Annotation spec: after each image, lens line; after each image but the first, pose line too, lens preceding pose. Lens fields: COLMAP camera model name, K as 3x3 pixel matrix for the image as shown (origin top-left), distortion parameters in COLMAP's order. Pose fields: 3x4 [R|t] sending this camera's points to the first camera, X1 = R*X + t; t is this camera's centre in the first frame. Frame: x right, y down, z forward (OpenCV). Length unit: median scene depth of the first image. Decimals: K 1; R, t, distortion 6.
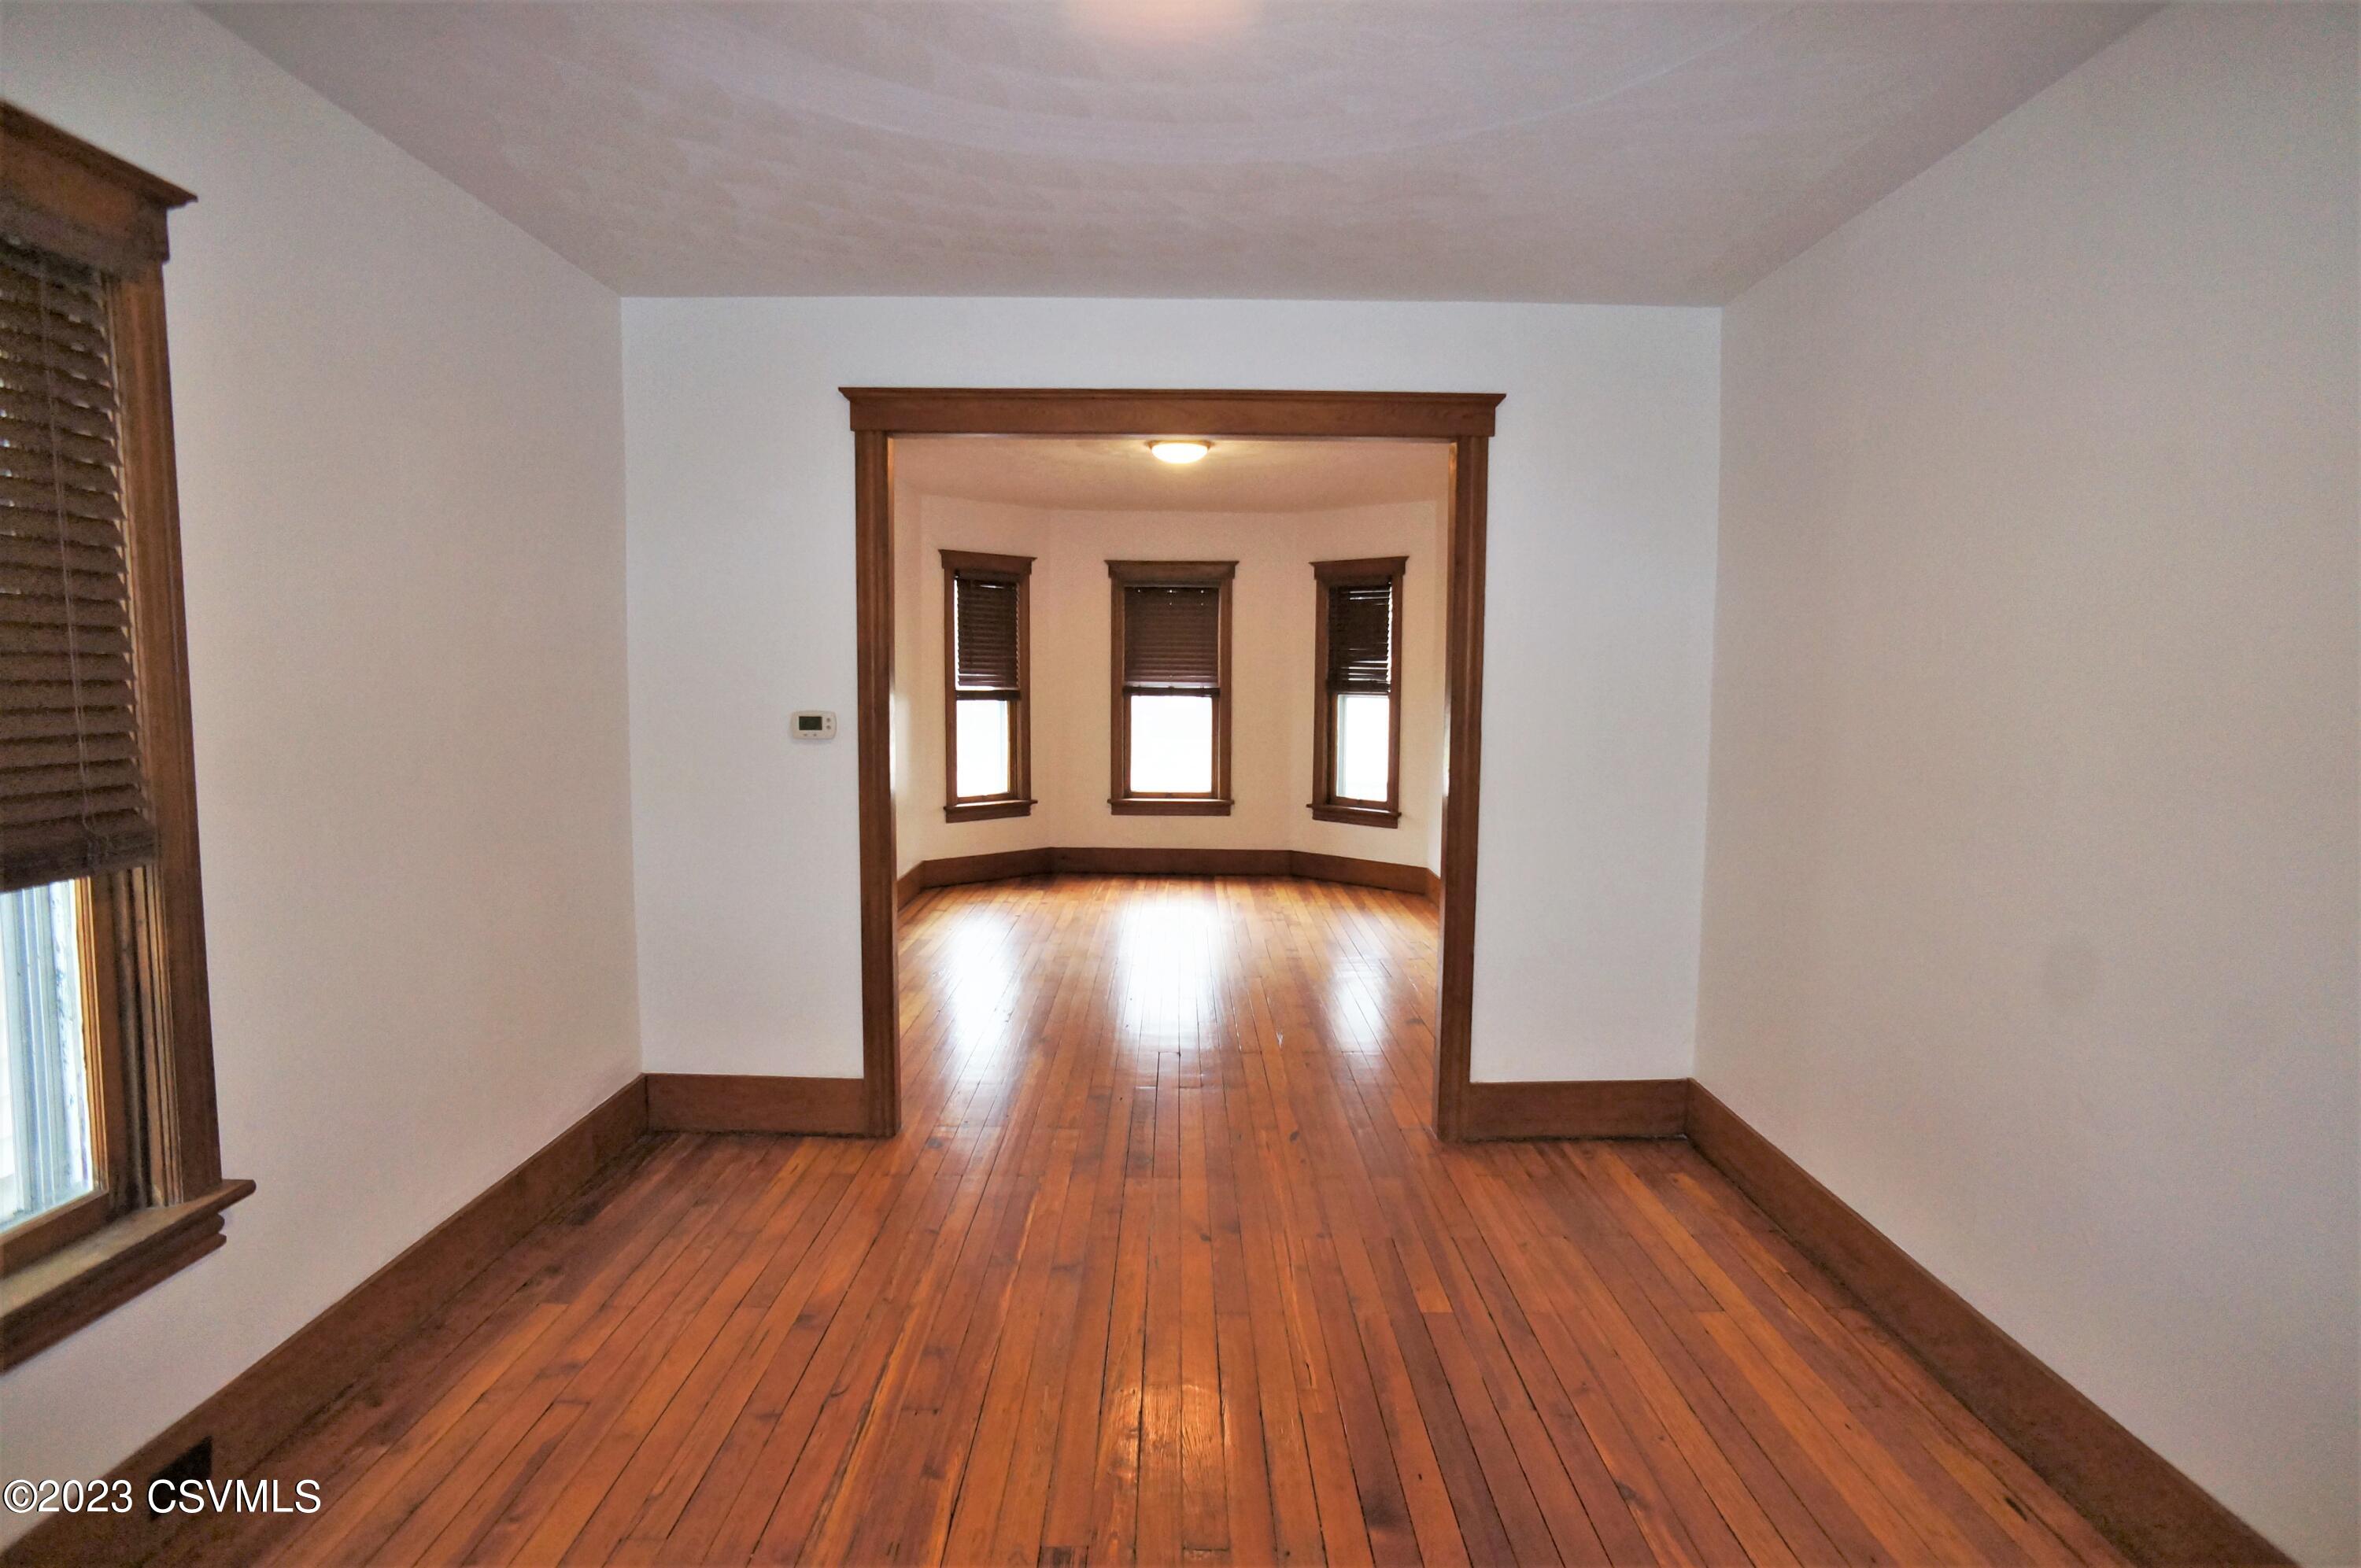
lens RADIAL K [[1217.5, 0, 1174.1], [0, 1217.5, 771.7], [0, 0, 1]] dist [-0.005083, 0.000202]
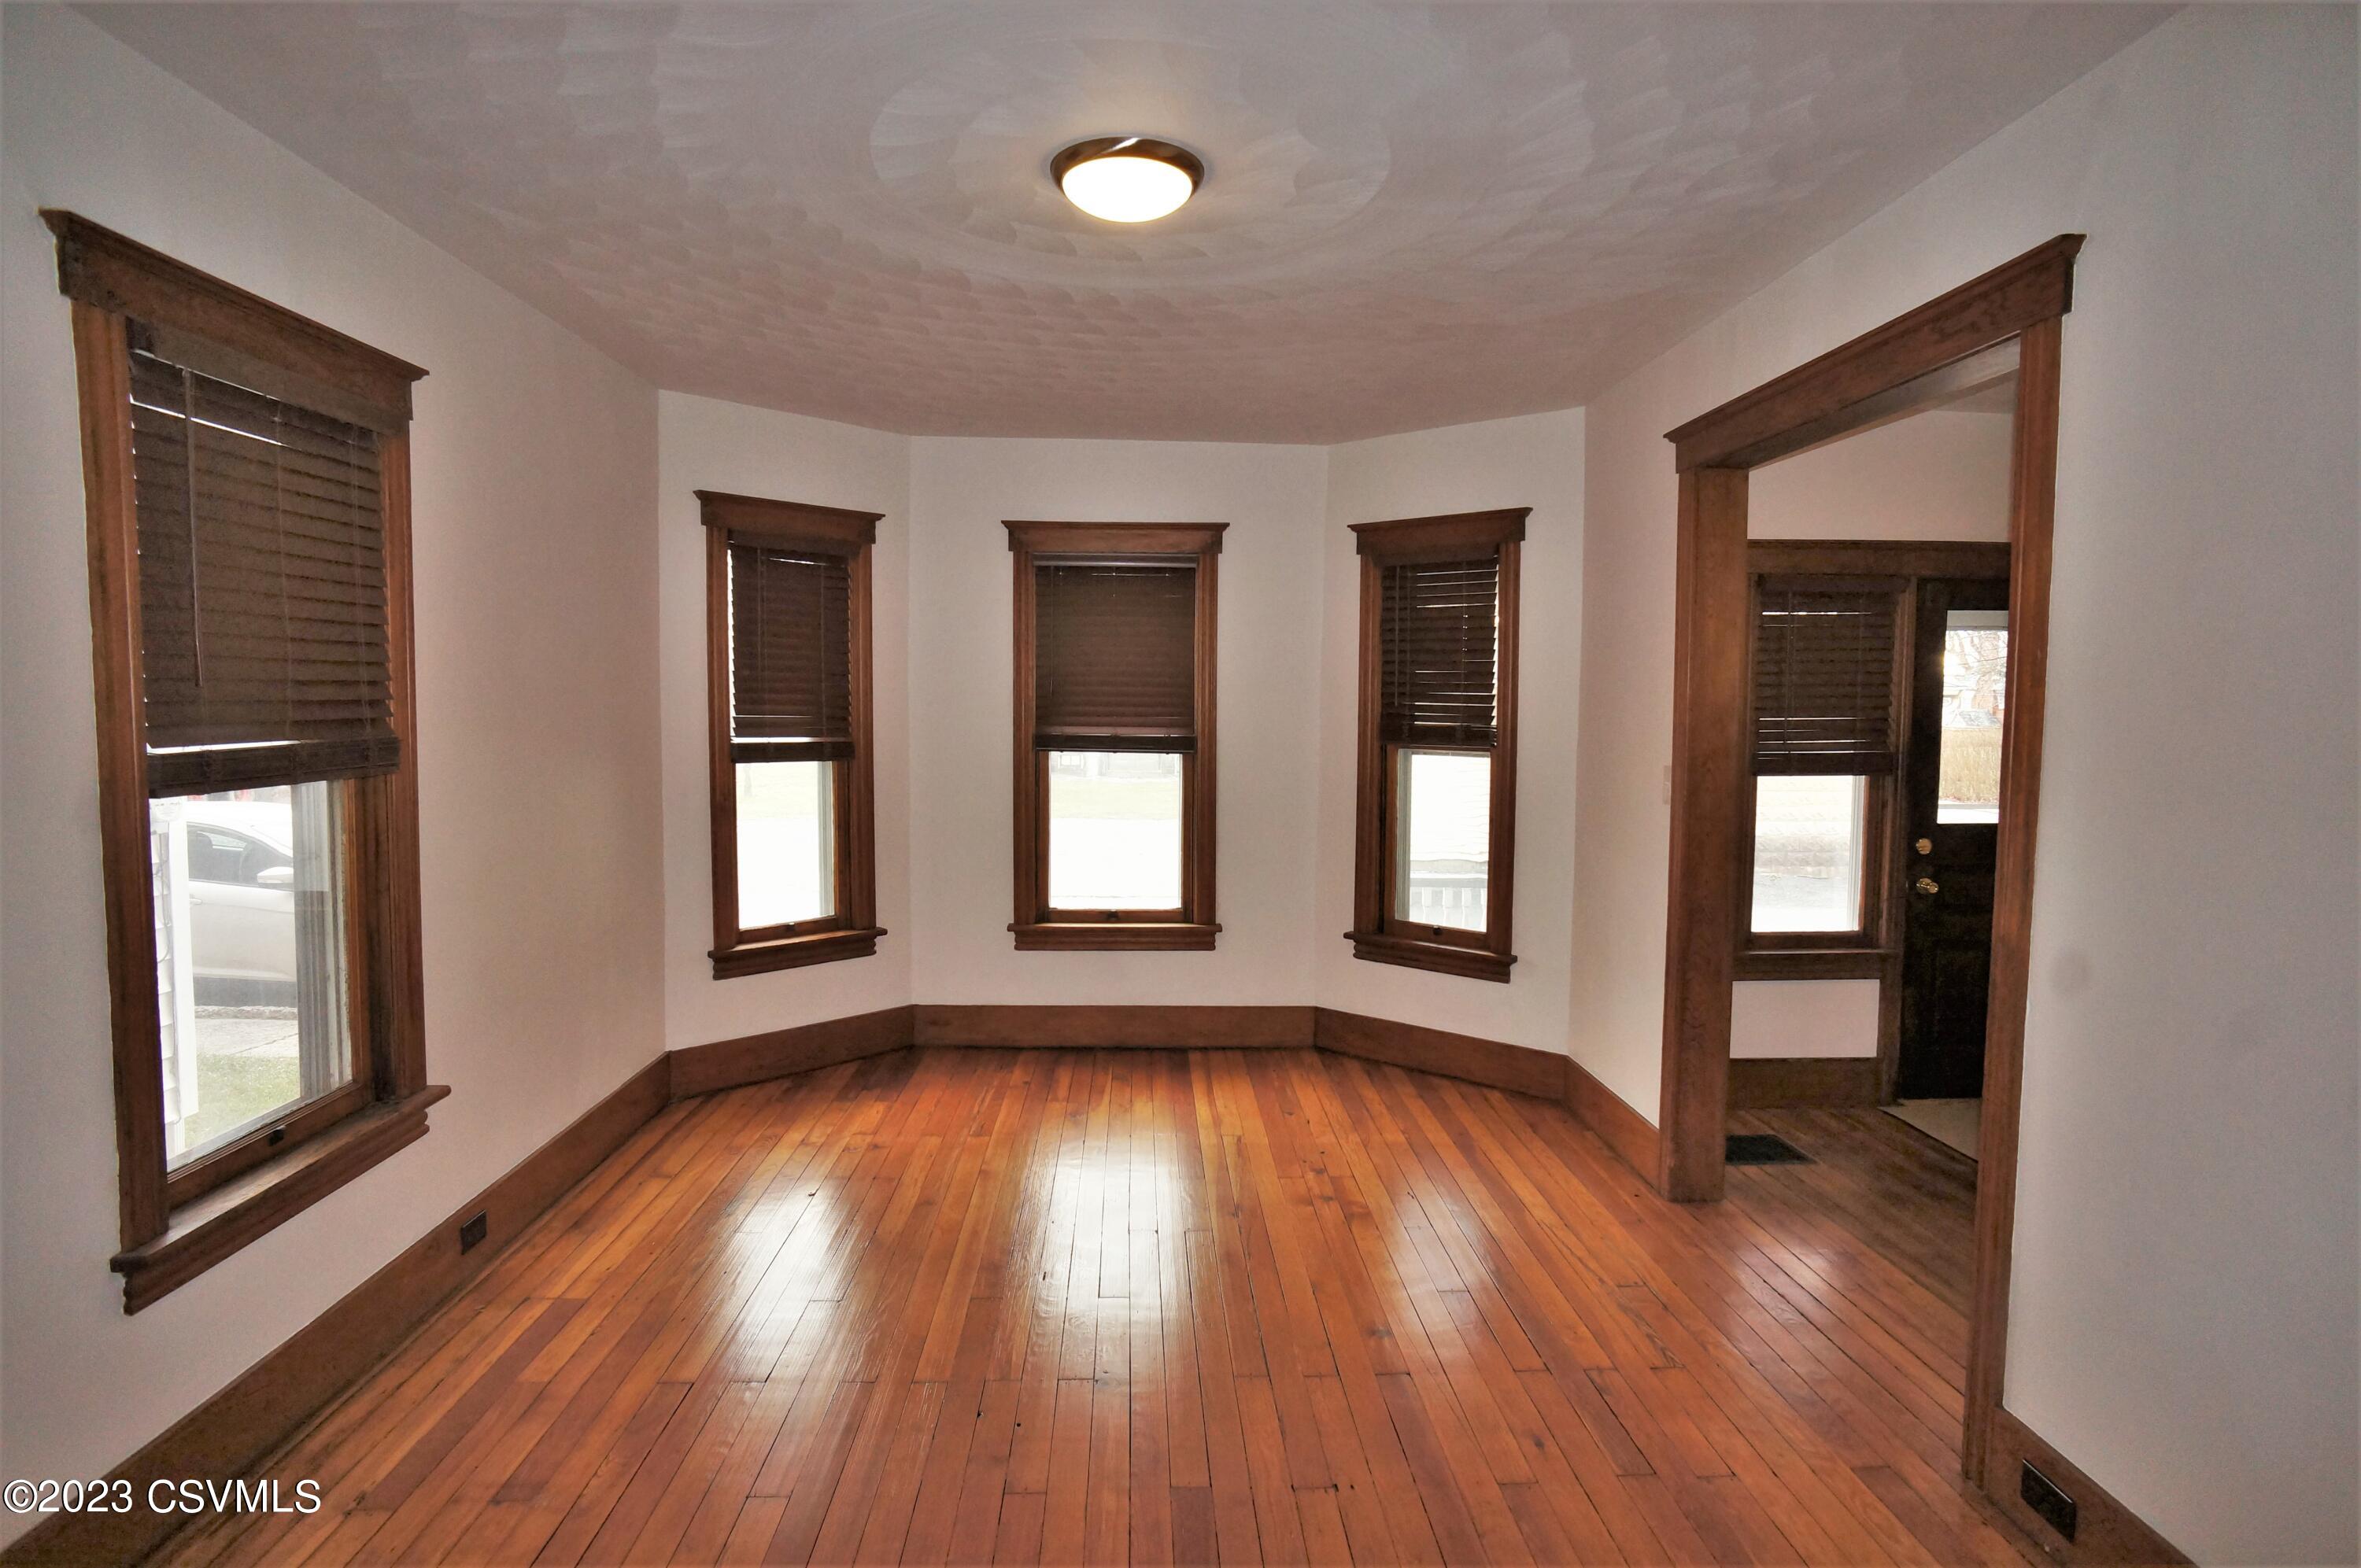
lens RADIAL K [[1217.5, 0, 1174.1], [0, 1217.5, 771.7], [0, 0, 1]] dist [-0.005083, 0.000202]
pose [[0.999101, -0.001970, 0.042339, 0.001156], [0.003247, 0.999541, -0.030114, -0.035184], [-0.042260, 0.030224, 0.998649, 0.414461]]
